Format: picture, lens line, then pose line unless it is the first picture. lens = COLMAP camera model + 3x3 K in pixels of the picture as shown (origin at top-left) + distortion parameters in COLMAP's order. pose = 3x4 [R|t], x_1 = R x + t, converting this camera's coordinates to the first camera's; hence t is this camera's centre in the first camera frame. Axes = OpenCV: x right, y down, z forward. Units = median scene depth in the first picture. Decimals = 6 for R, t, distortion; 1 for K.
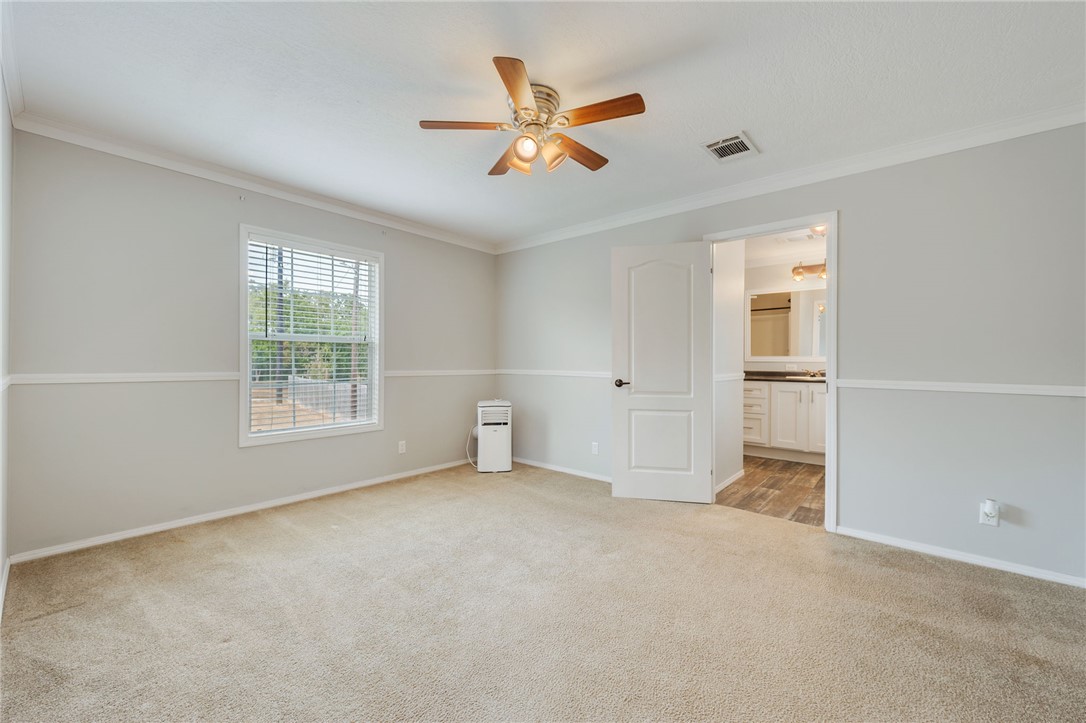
lens RADIAL K [[425.4, 0, 543.0], [0, 425.4, 361.5], [0, 0, 1]] dist [-0.000345, -0.000014]
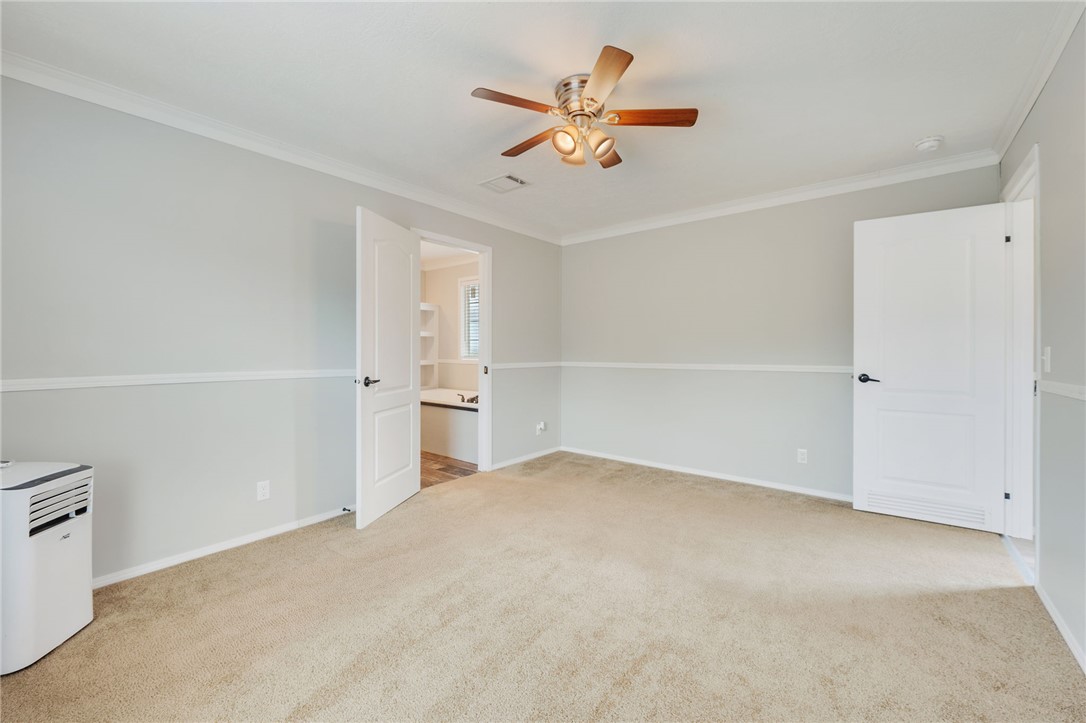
lens RADIAL K [[438.3, 0, 546.4], [0, 438.3, 348.1], [0, 0, 1]] dist [0.000204, 0.000003]
pose [[-0.031588, -0.004027, 0.999493, -0.526241], [0.002360, 0.999989, 0.004104, -0.011775], [-0.999498, 0.002489, -0.031579, 0.563658]]
